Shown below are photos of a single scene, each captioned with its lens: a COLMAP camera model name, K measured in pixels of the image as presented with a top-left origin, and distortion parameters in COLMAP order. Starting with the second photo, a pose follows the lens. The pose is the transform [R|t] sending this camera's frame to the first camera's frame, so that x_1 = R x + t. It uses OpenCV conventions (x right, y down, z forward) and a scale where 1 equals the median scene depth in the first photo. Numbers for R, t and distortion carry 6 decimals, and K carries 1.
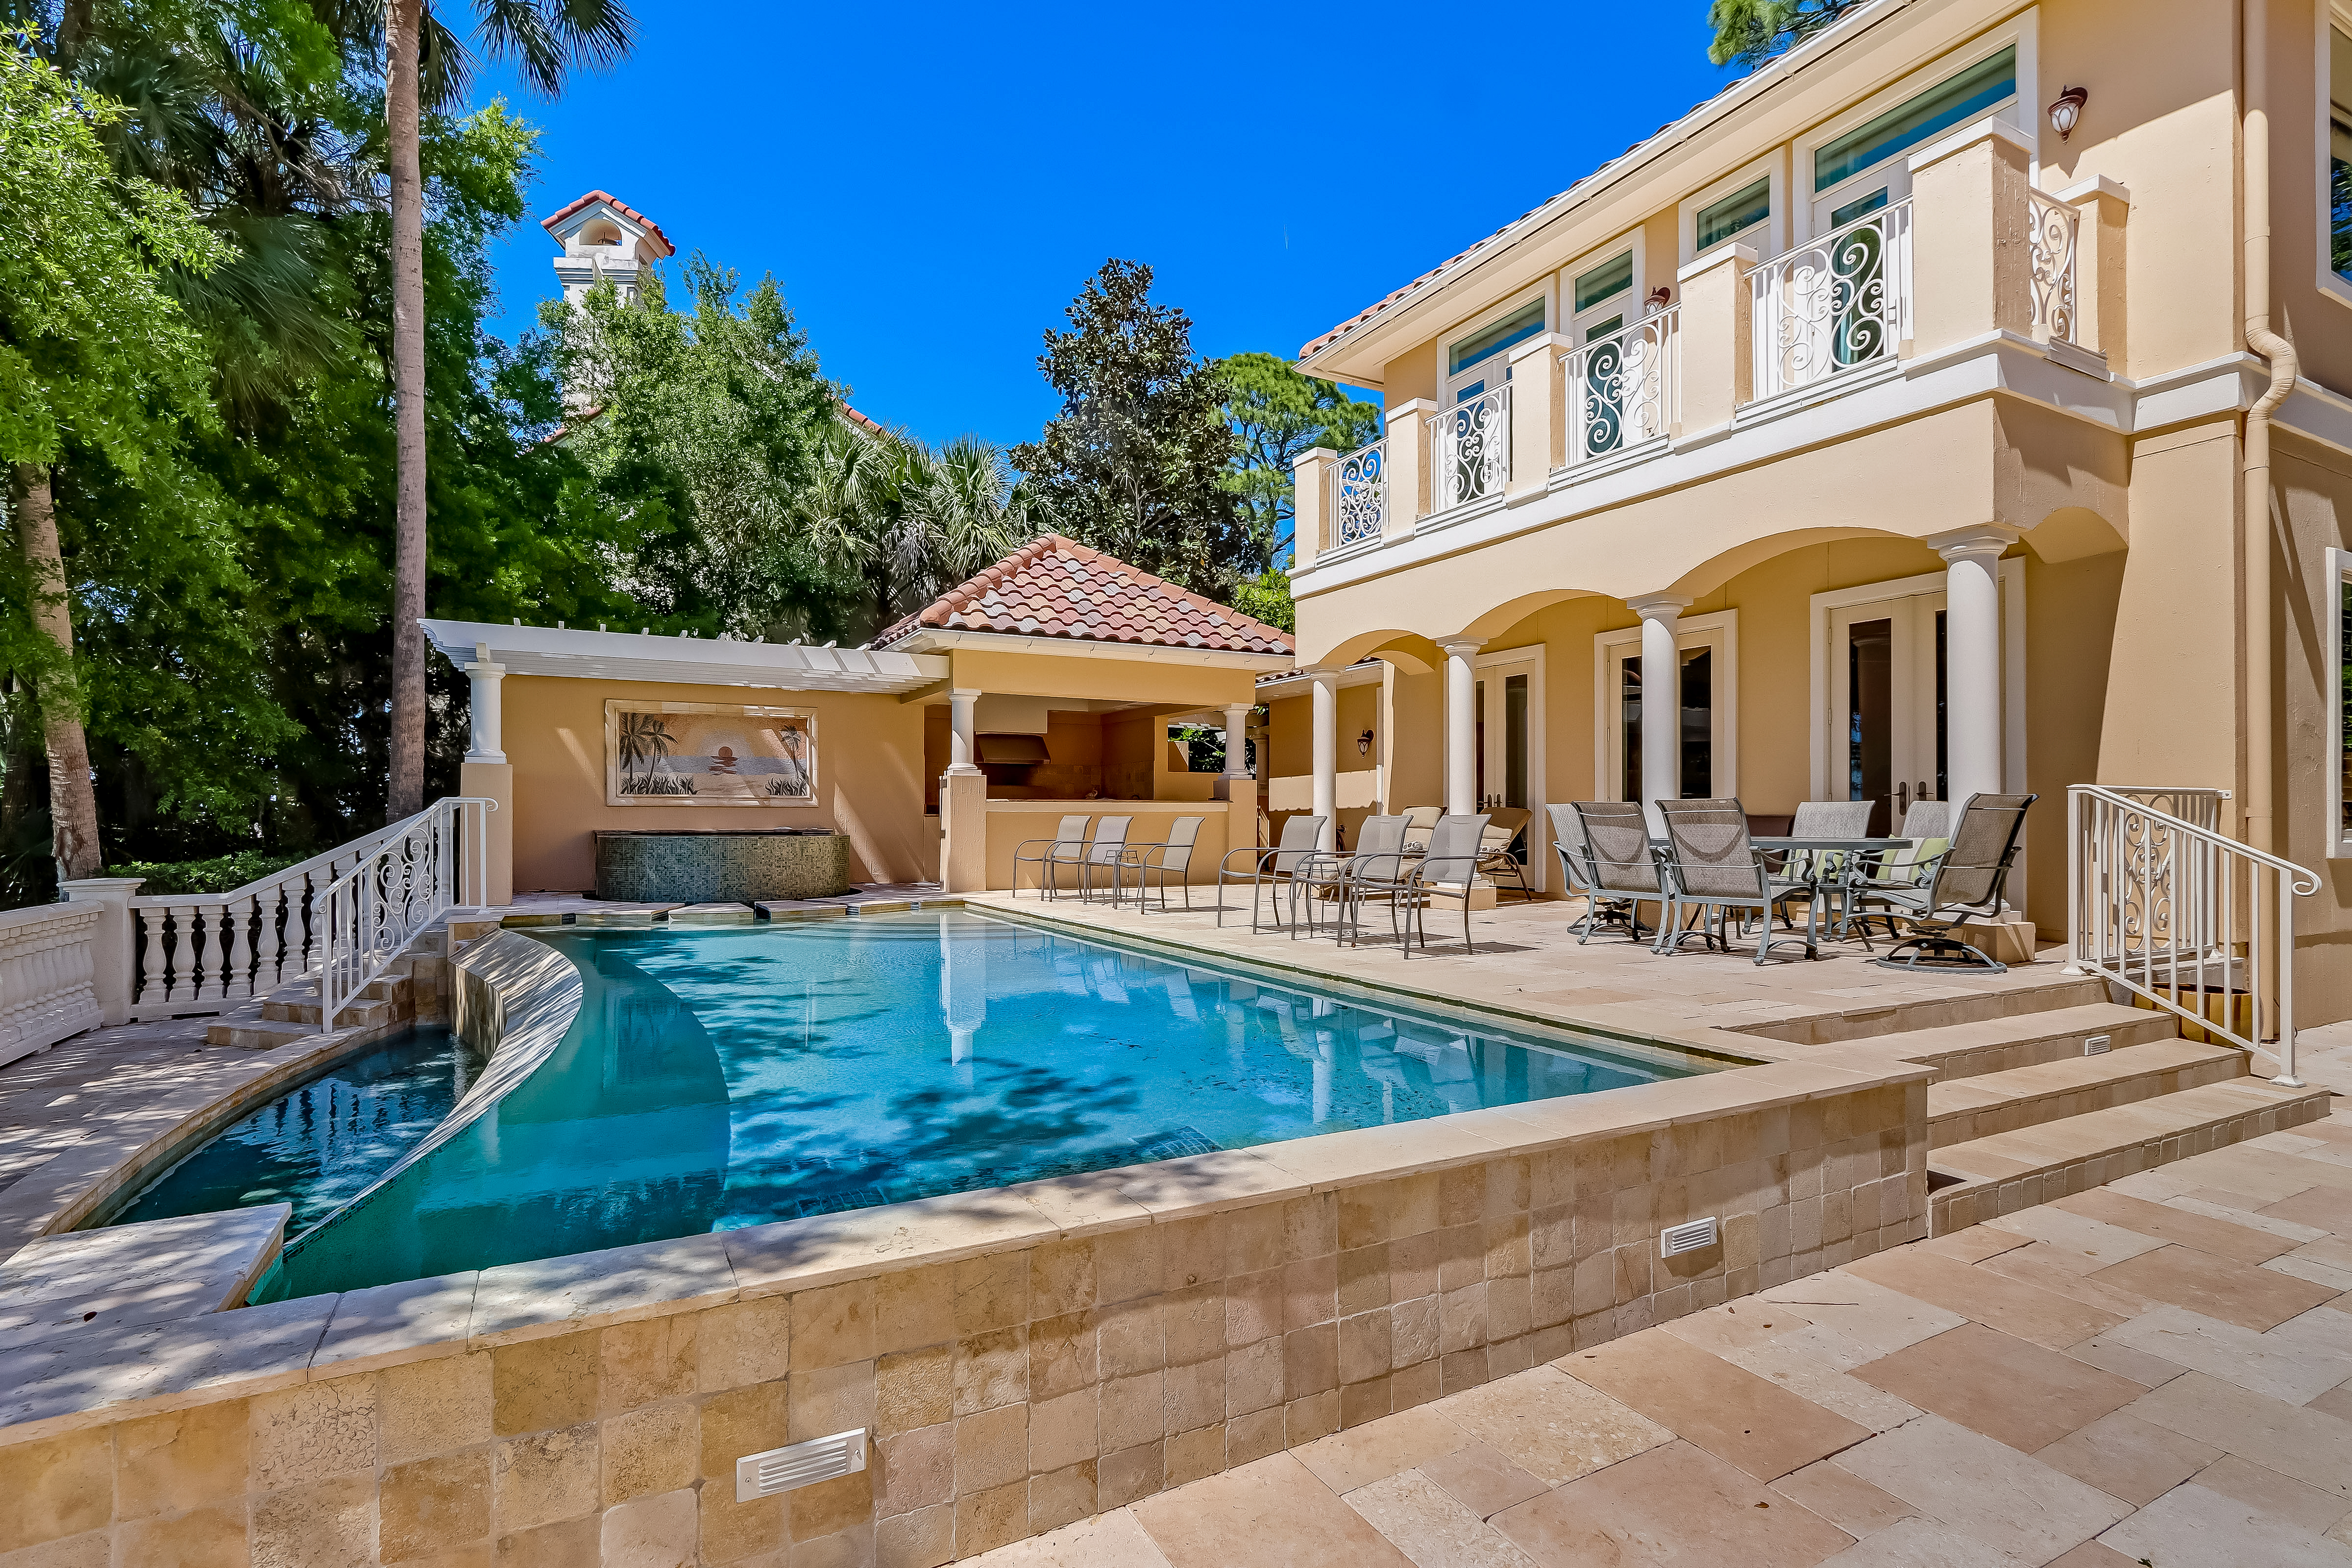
lens RADIAL K [[1065.4, 0, 1176.4], [0, 1065.4, 788.1], [0, 0, 1]] dist [0.000272, 0.000111]
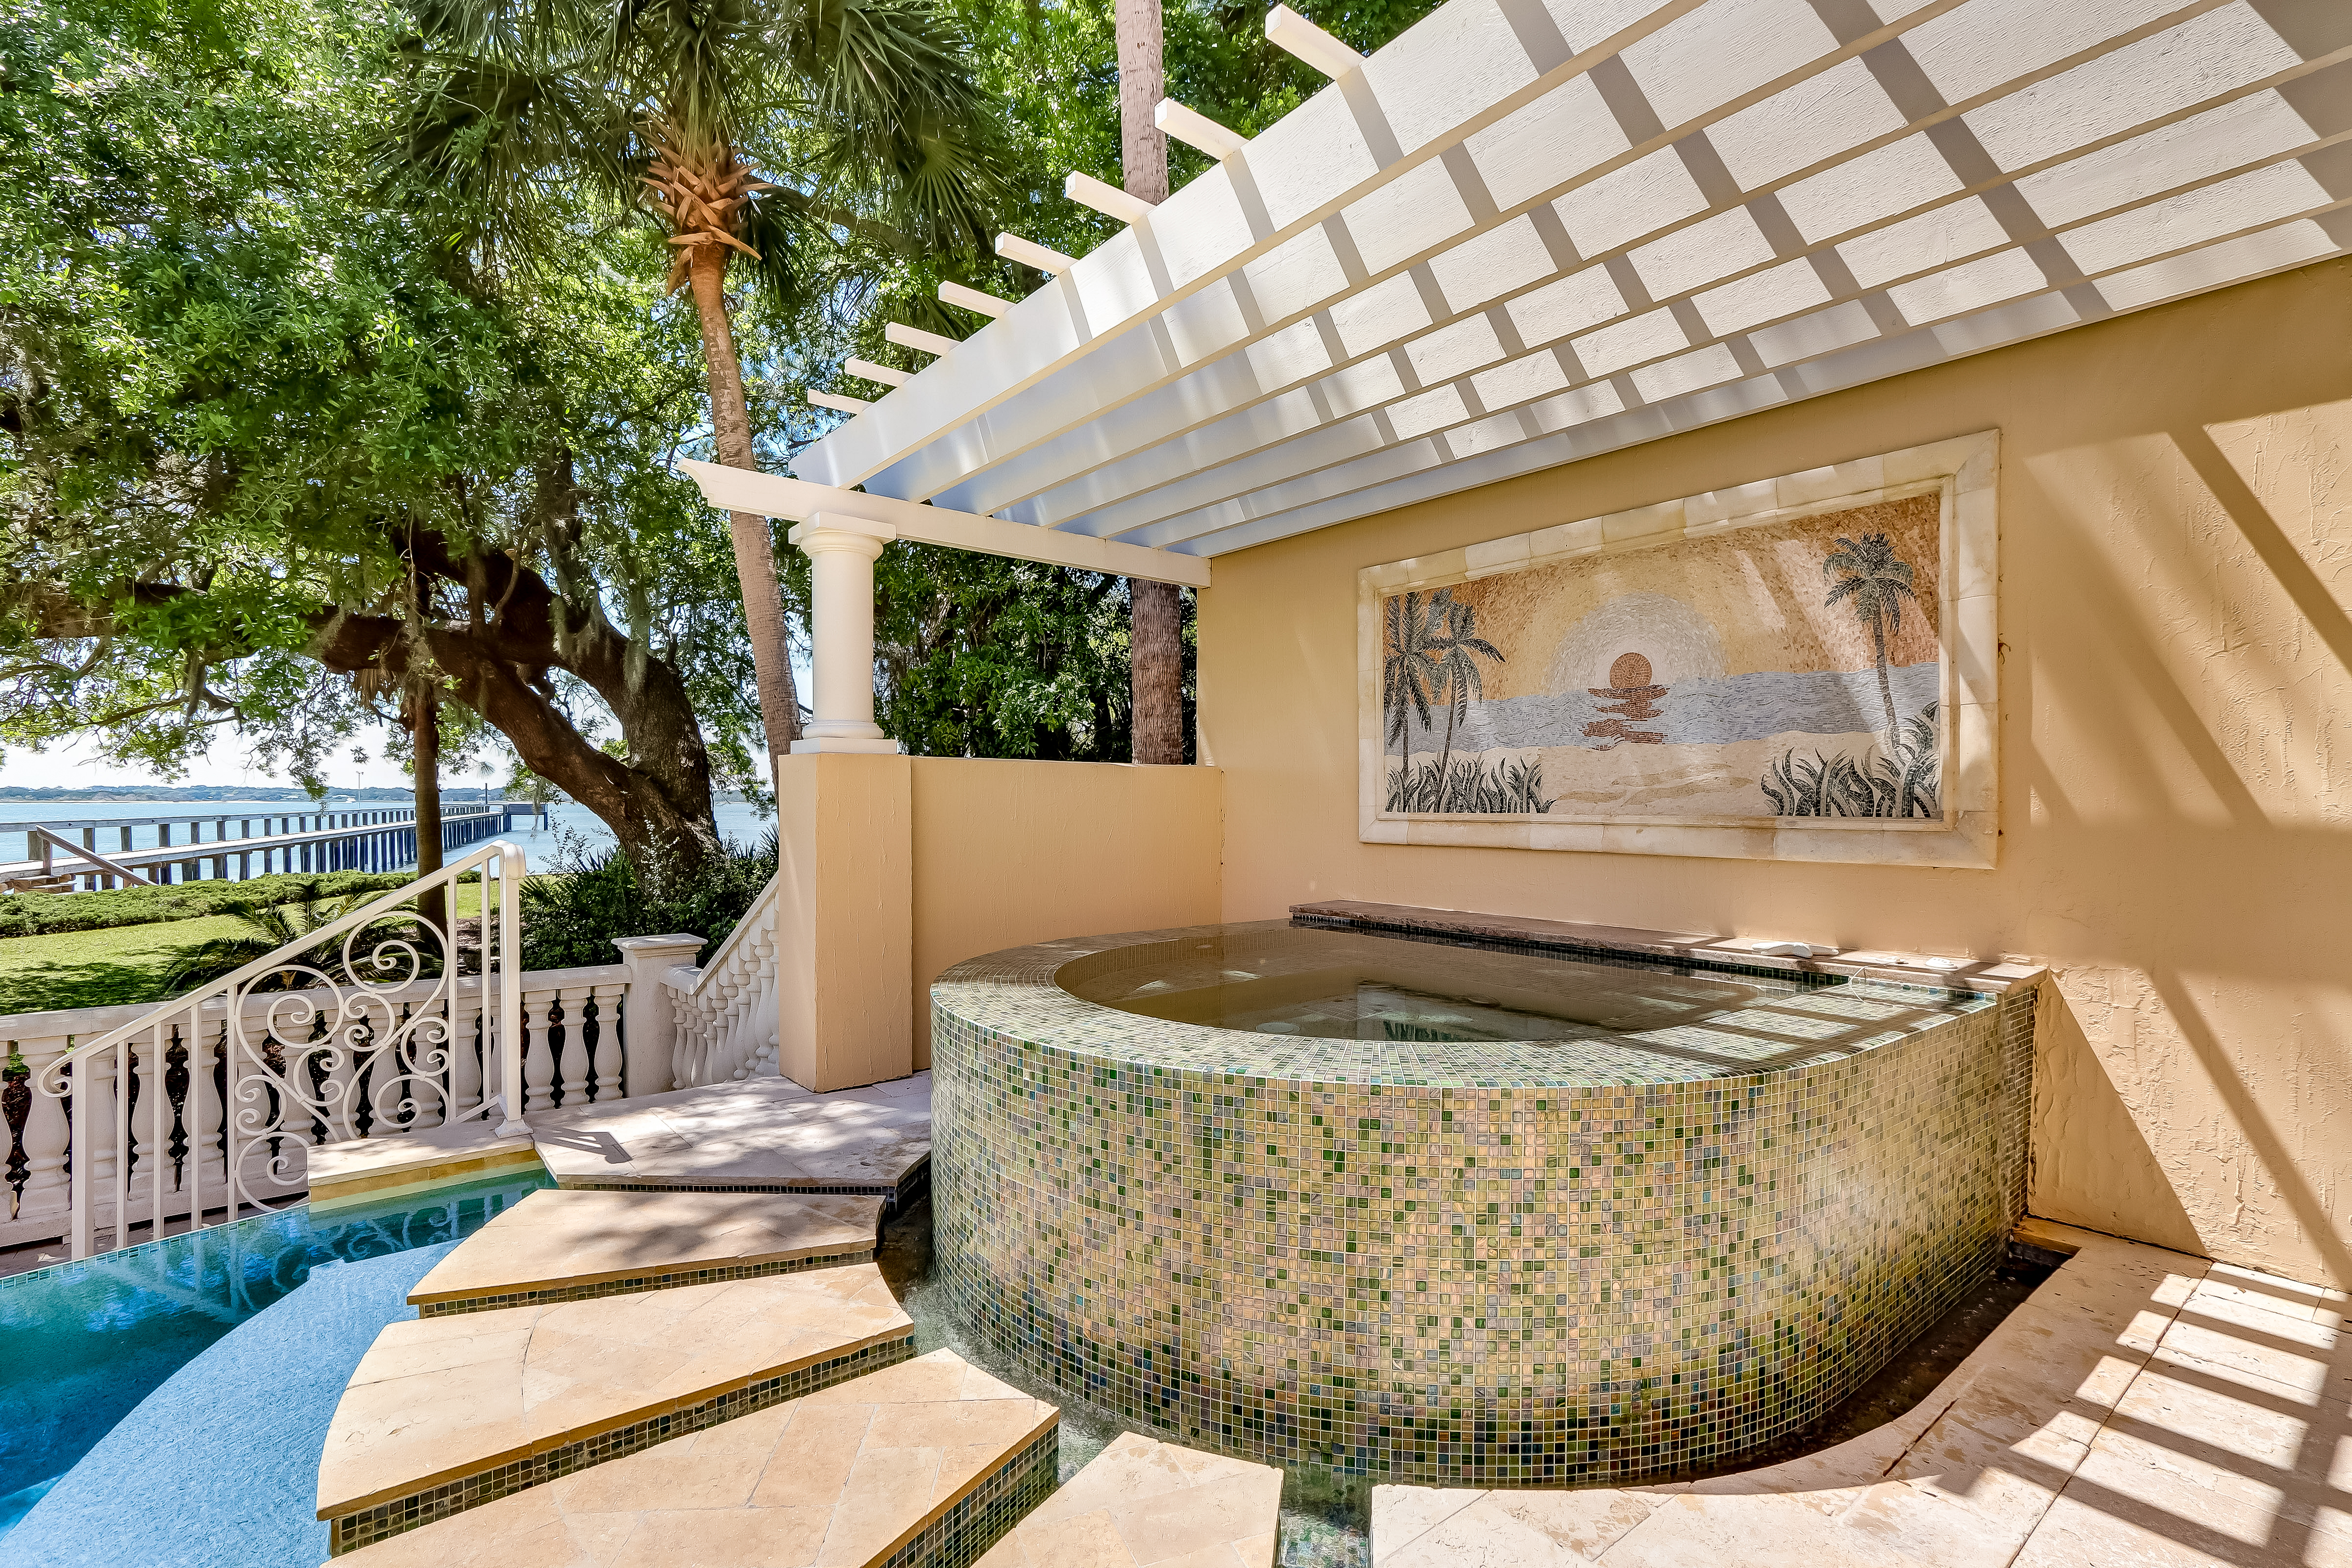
lens RADIAL K [[1065.4, 0, 1179.6], [0, 1065.4, 796.0], [0, 0, 1]] dist [0.000272, 0.000111]
pose [[0.207279, -0.006607, -0.978260, -0.167445], [0.003589, 0.999976, -0.005993, 0.002088], [0.978275, -0.002269, 0.207297, 0.843439]]
